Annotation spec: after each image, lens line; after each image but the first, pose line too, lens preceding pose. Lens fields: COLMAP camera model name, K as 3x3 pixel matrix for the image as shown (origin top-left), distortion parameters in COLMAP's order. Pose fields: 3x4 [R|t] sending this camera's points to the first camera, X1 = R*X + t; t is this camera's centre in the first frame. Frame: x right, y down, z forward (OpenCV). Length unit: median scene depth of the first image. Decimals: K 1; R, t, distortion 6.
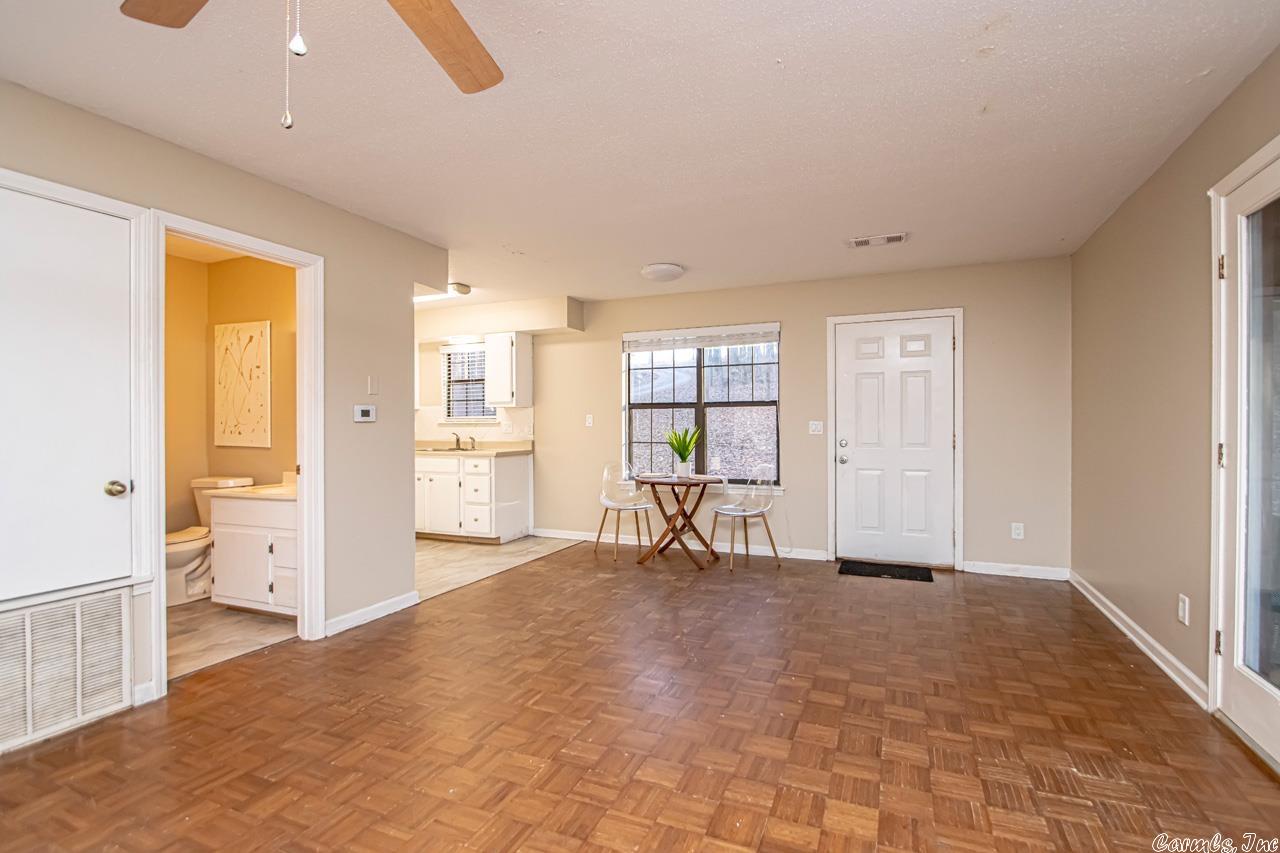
lens RADIAL K [[602.1, 0, 638.5], [0, 602.1, 427.8], [0, 0, 1]] dist [0.018354, -0.014233]
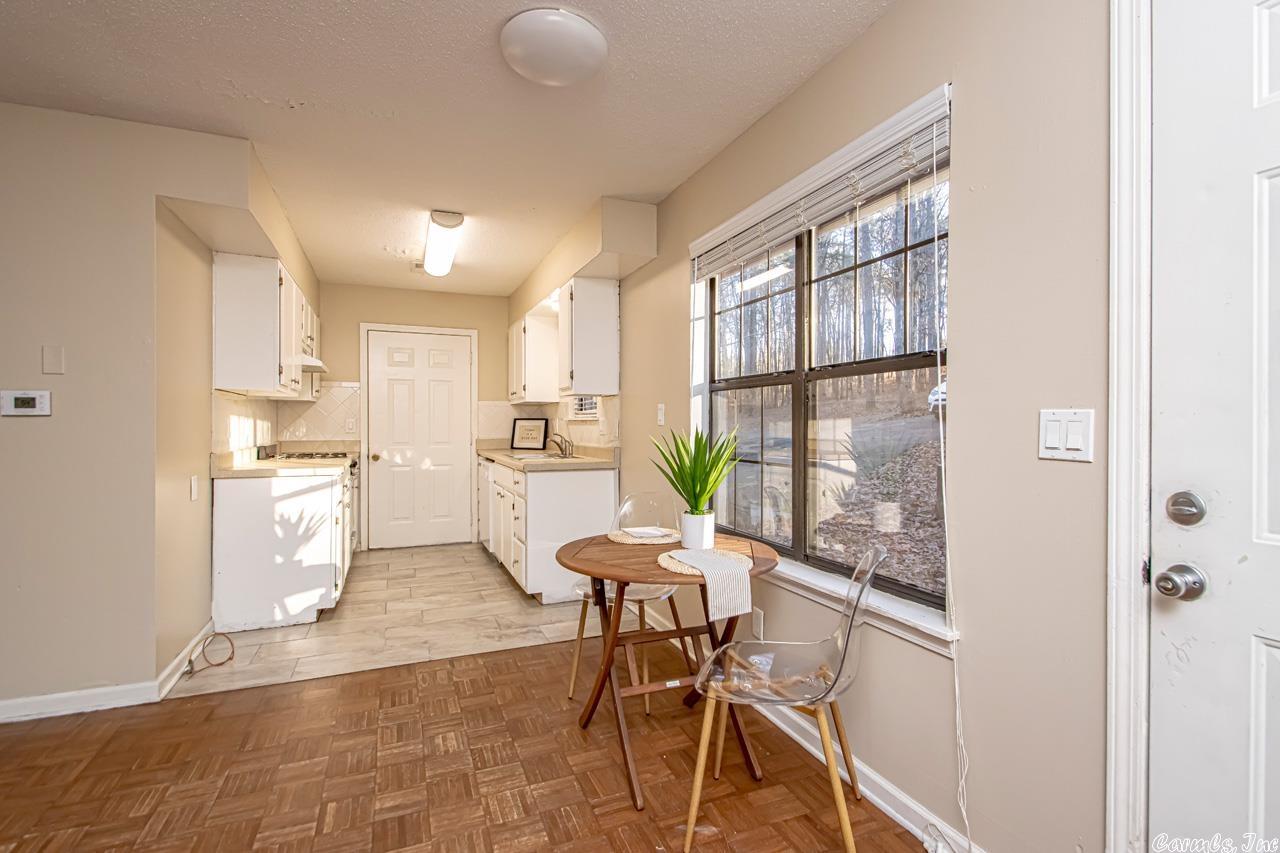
lens RADIAL K [[602.1, 0, 645.1], [0, 602.1, 426.8], [0, 0, 1]] dist [0.018354, -0.014233]
pose [[0.730519, 0.005415, -0.682871, 0.323249], [-0.006535, 0.999978, 0.000938, -0.001691], [0.682861, 0.003777, 0.730538, 0.647599]]
